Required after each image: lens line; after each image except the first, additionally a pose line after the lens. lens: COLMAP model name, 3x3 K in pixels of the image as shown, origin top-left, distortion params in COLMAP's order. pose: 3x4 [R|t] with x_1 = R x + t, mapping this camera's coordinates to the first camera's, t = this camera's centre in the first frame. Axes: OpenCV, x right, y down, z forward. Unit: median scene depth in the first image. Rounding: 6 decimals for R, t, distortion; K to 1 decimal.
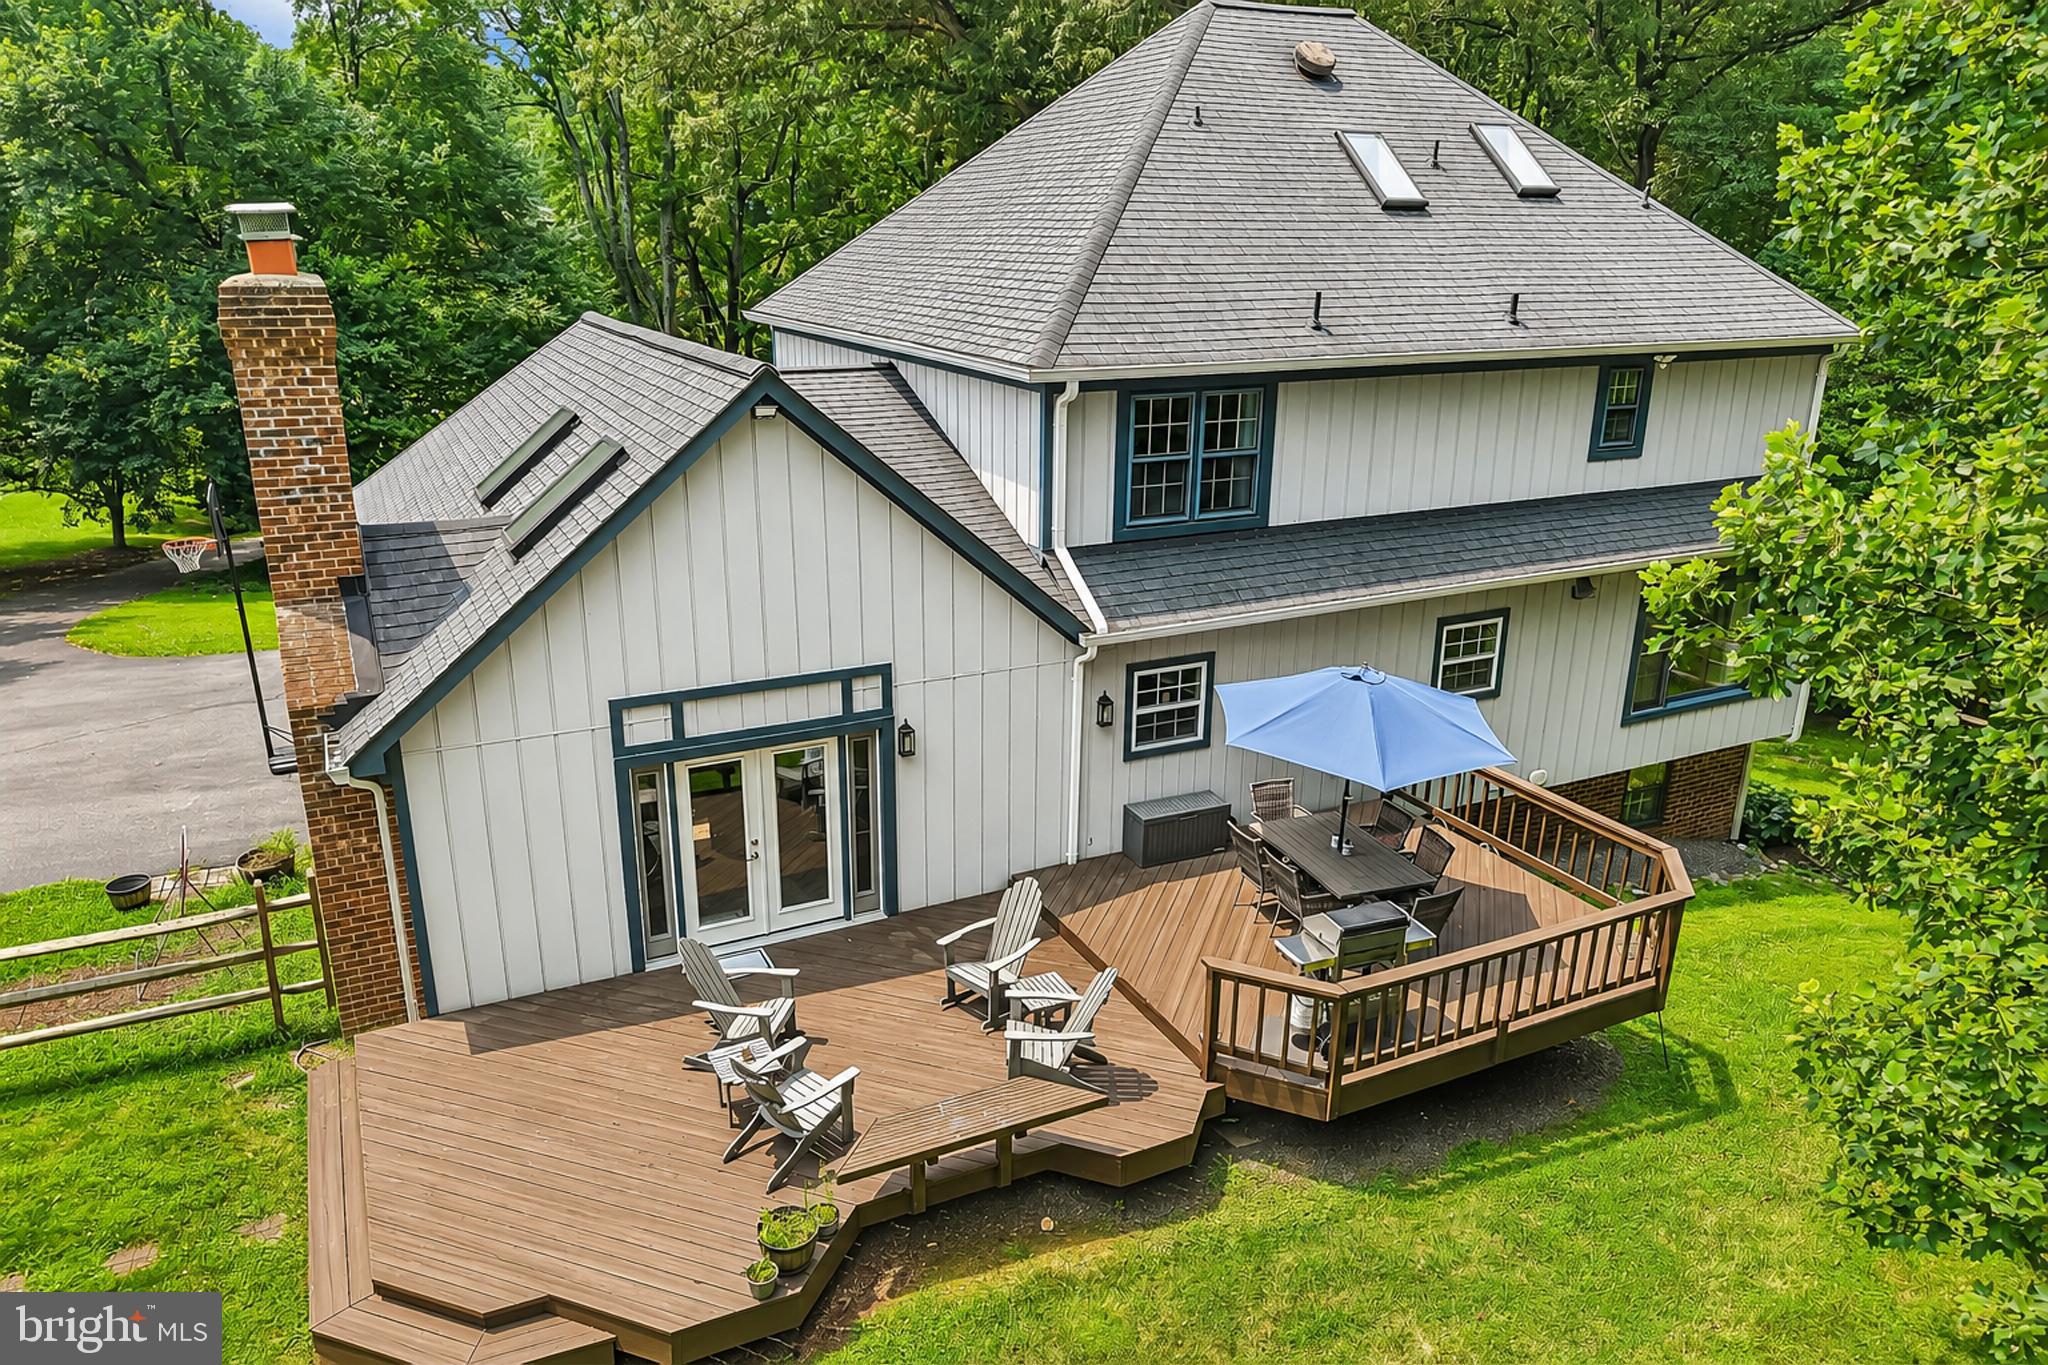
lens RADIAL K [[1387.5, 0, 985.5], [0, 1387.5, 687.7], [0, 0, 1]] dist [0.063203, -0.089975]
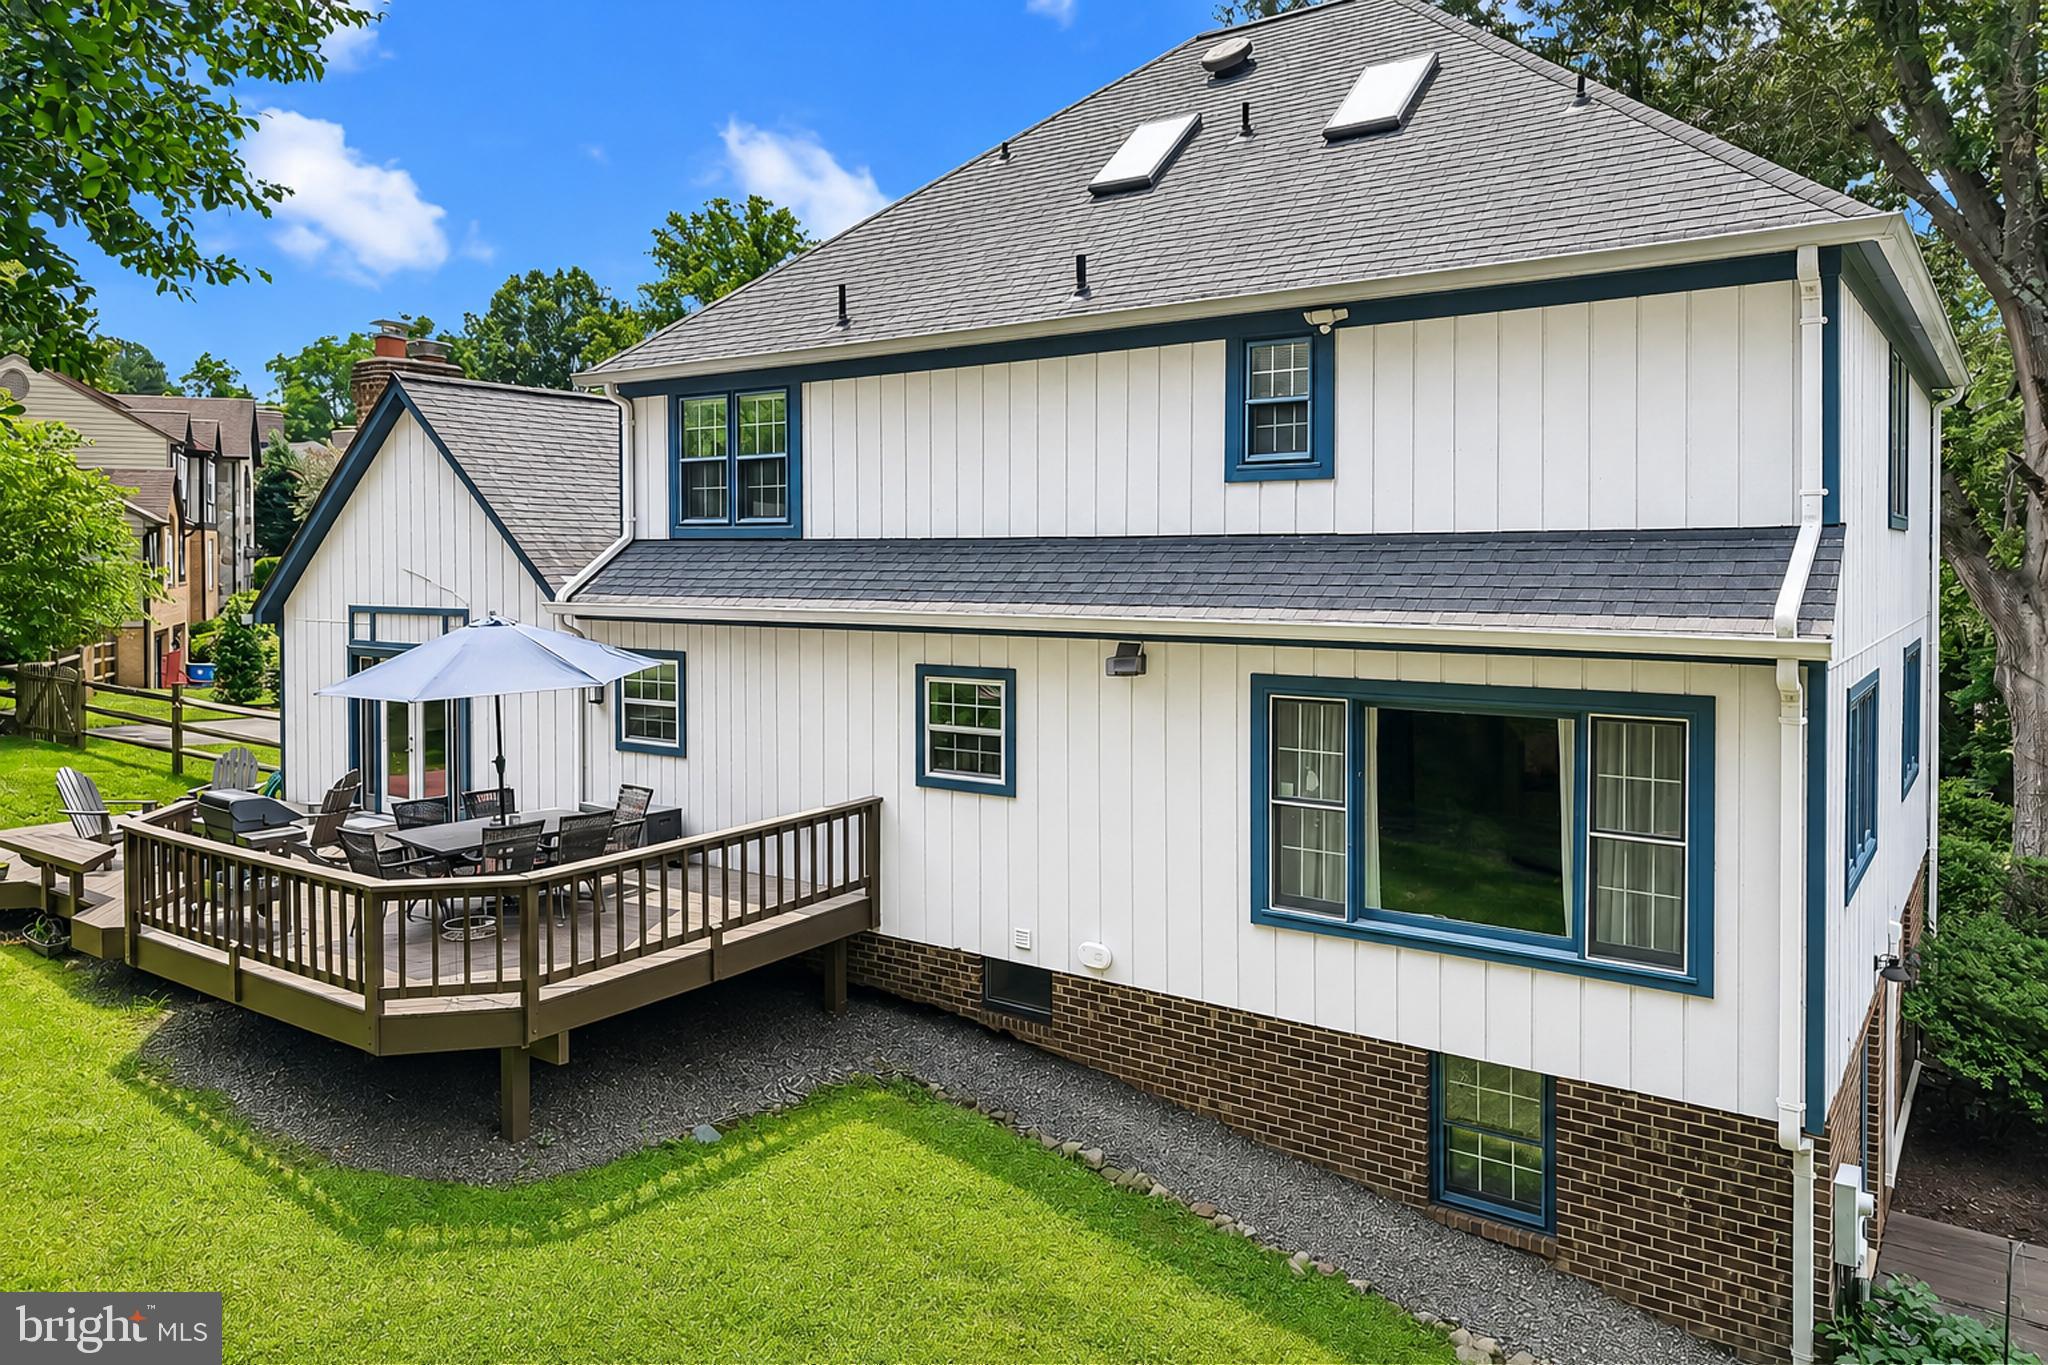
lens RADIAL K [[1387.5, 0, 985.5], [0, 1387.5, 687.7], [0, 0, 1]] dist [0.063203, -0.089975]
pose [[0.467750, 0.079651, -0.880265, 1.055882], [-0.272562, 0.960392, -0.057931, -0.003011], [0.840785, 0.267025, 0.470933, 0.701837]]
